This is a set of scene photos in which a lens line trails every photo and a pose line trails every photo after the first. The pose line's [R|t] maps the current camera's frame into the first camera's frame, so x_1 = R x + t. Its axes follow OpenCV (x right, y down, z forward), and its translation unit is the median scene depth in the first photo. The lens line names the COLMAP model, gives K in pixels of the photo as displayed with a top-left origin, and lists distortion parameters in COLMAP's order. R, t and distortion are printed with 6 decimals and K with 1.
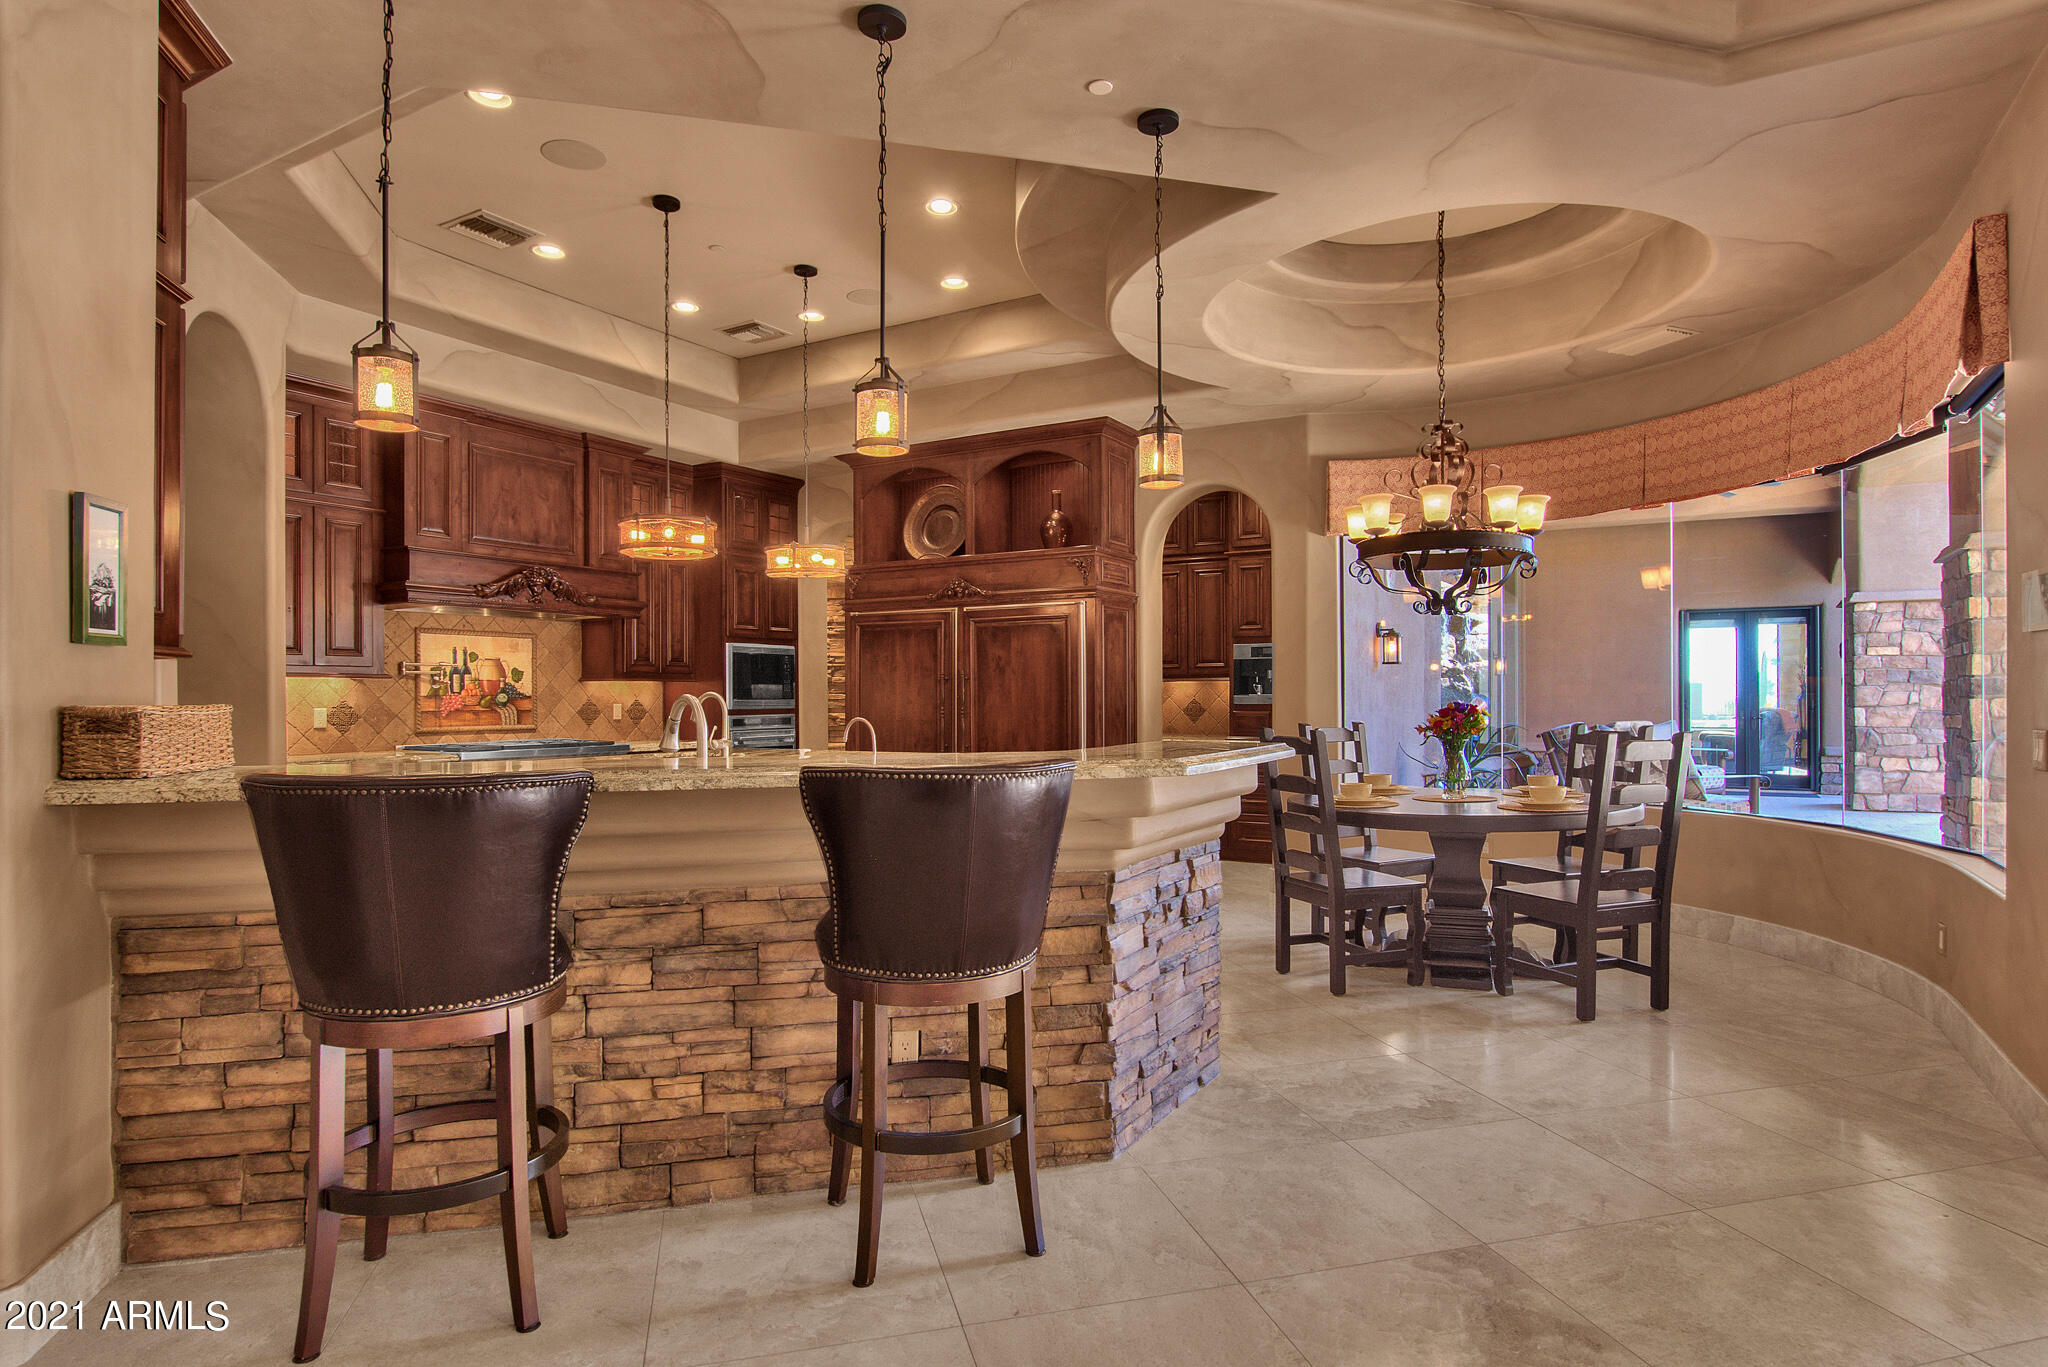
lens RADIAL K [[1102.3, 0, 1027.7], [0, 1102.3, 694.6], [0, 0, 1]] dist [-0.014221, 0.001582]
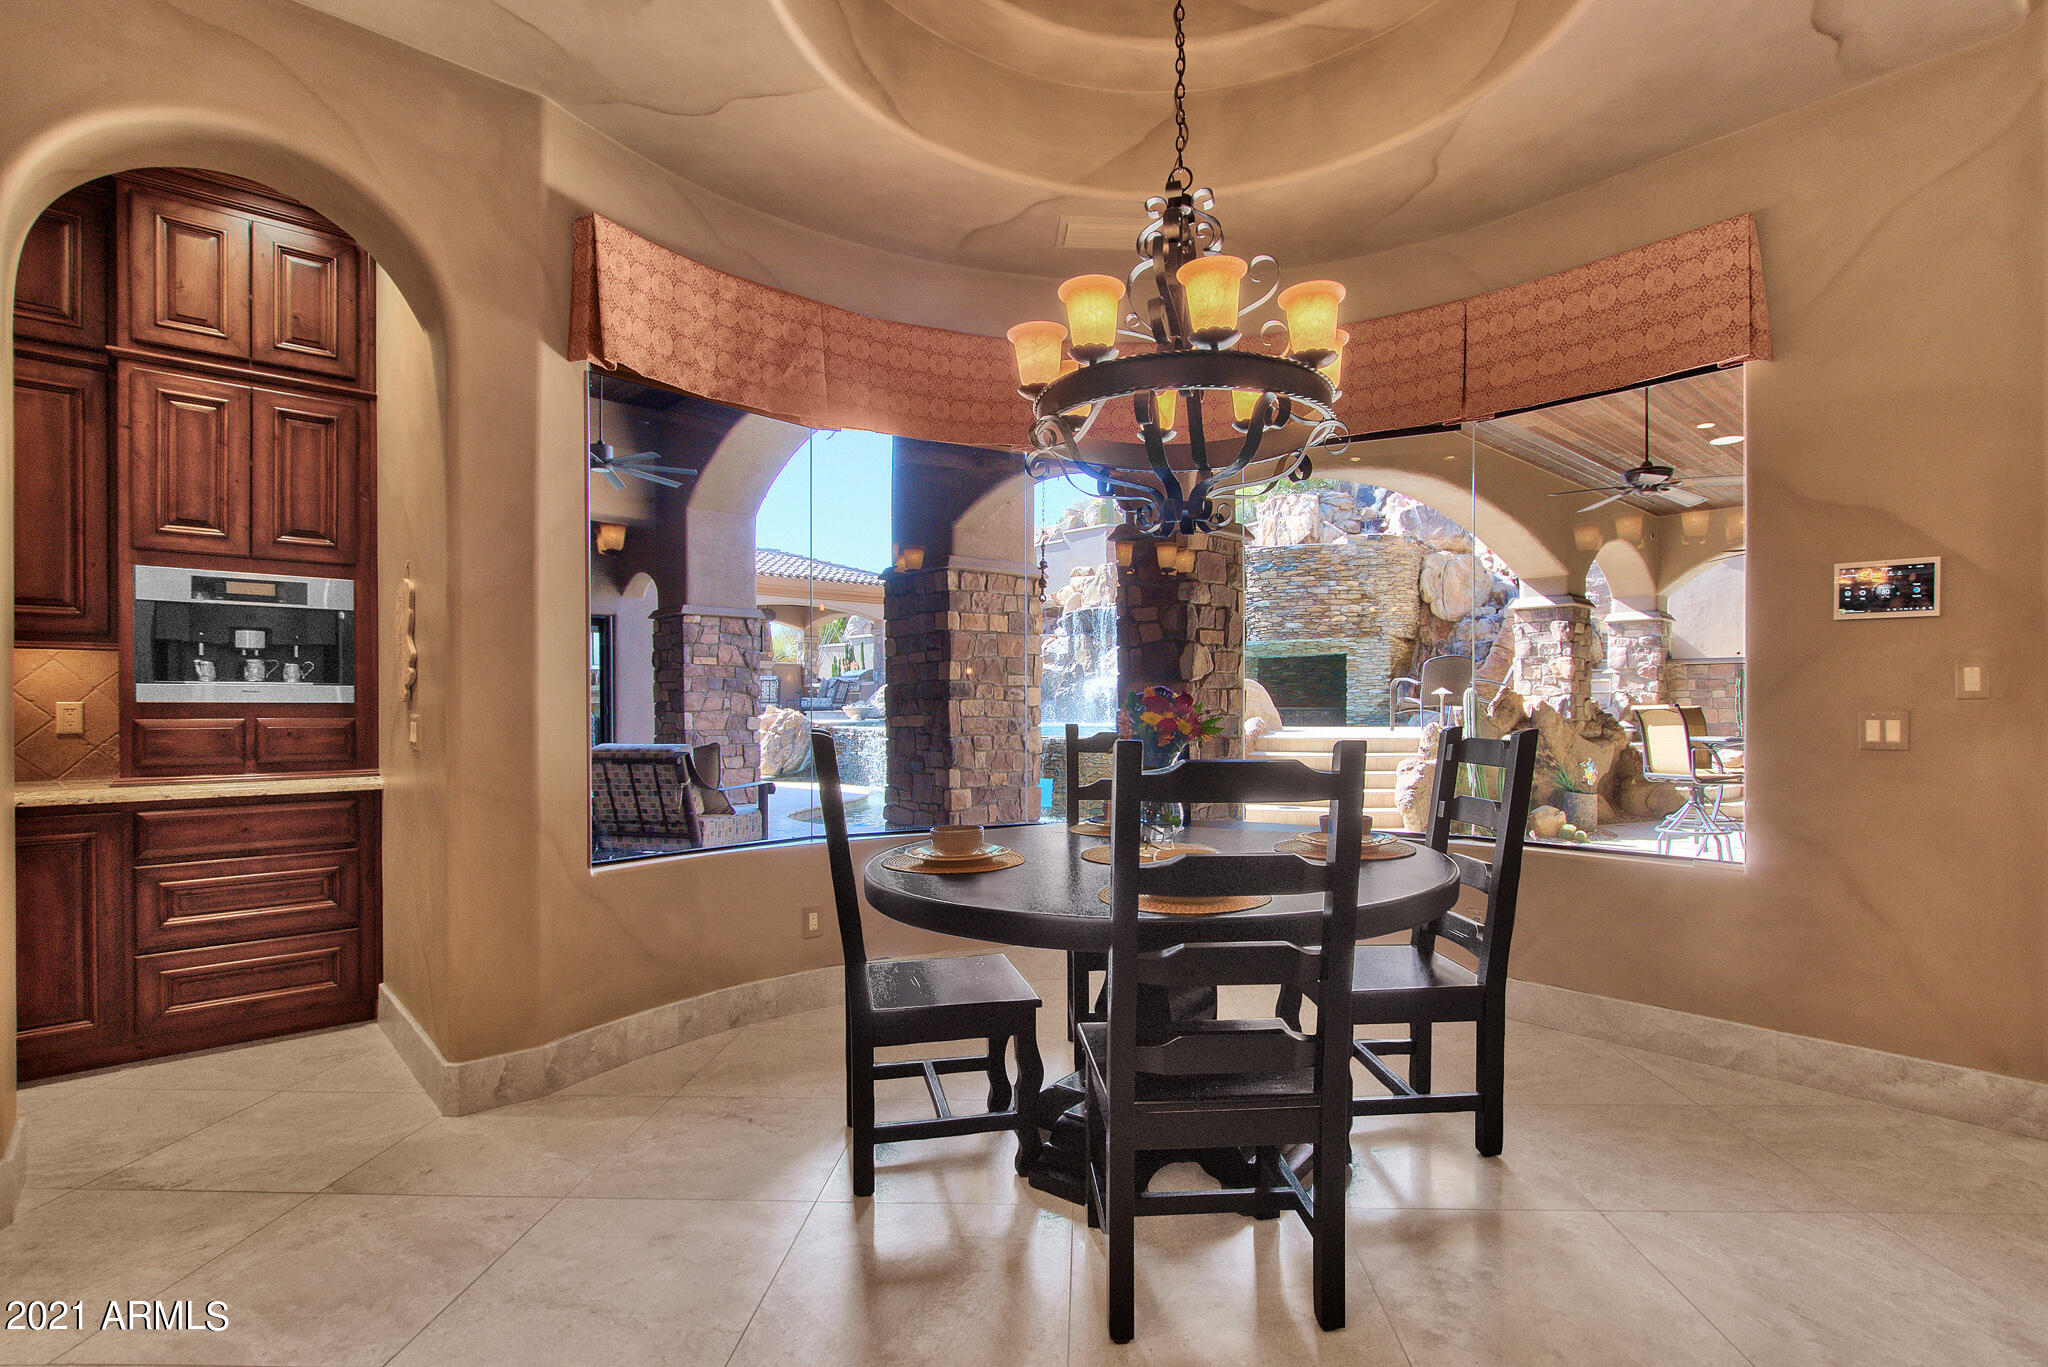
lens RADIAL K [[973.8, 0, 1032.7], [0, 973.8, 698.8], [0, 0, 1]] dist [-0.007994, 0.000376]
pose [[0.296214, 0.008629, 0.955083, -0.083196], [0.001274, 0.999955, -0.009430, 0.012906], [-0.955121, 0.004010, 0.296190, 0.648336]]
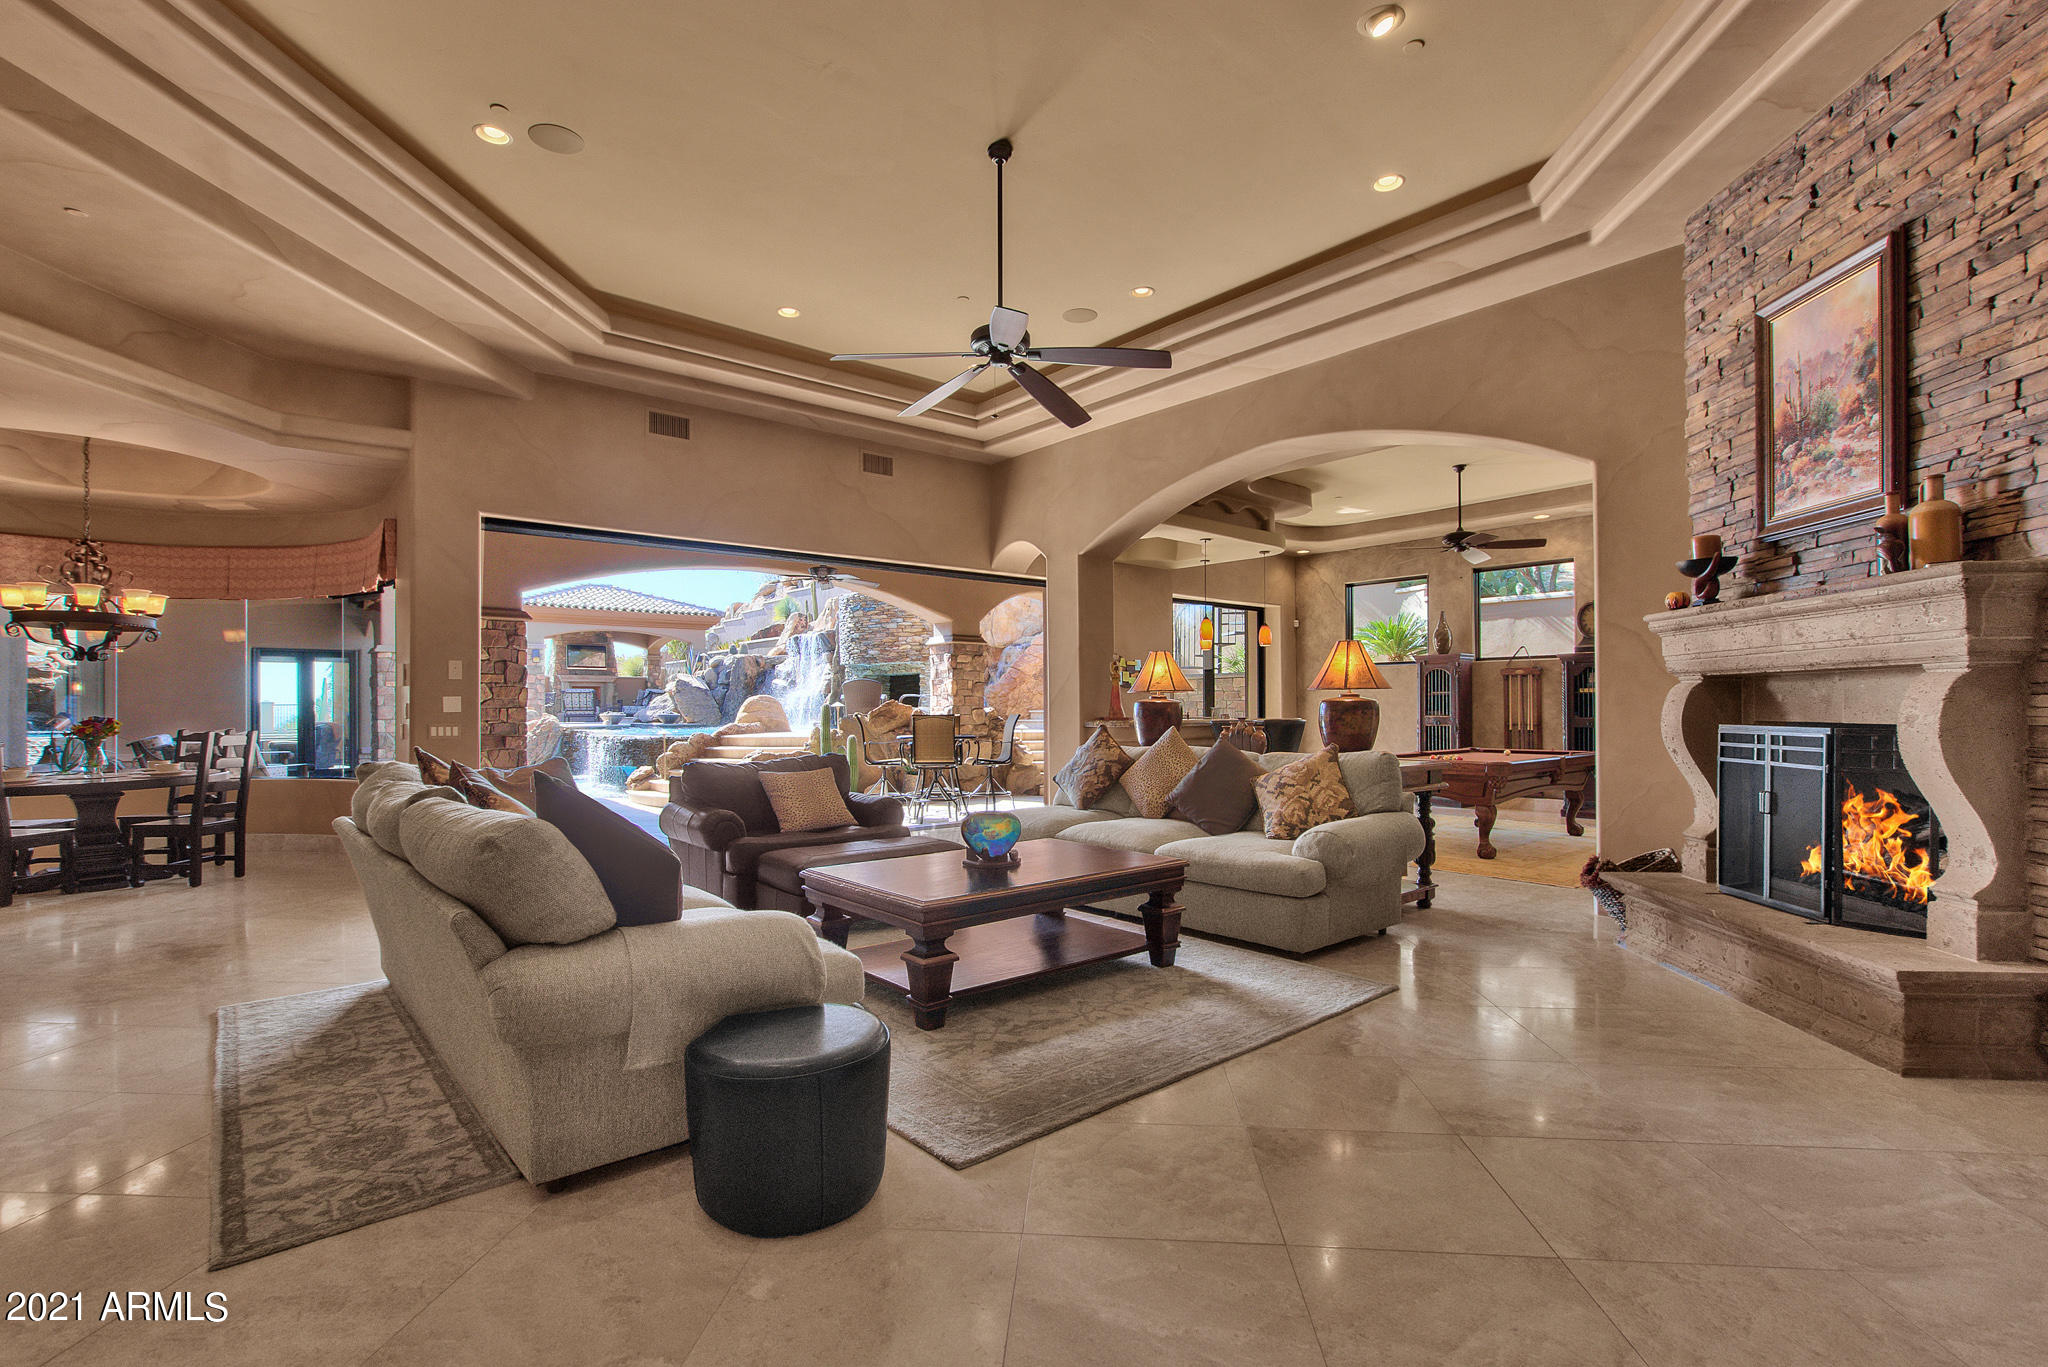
lens RADIAL K [[973.8, 0, 1032.7], [0, 973.8, 698.8], [0, 0, 1]] dist [-0.007994, 0.000376]
pose [[0.349286, 0.009730, 0.936965, -0.312500], [0.004223, 0.999920, -0.011958, 0.002900], [-0.937006, 0.008134, 0.349217, -0.529225]]
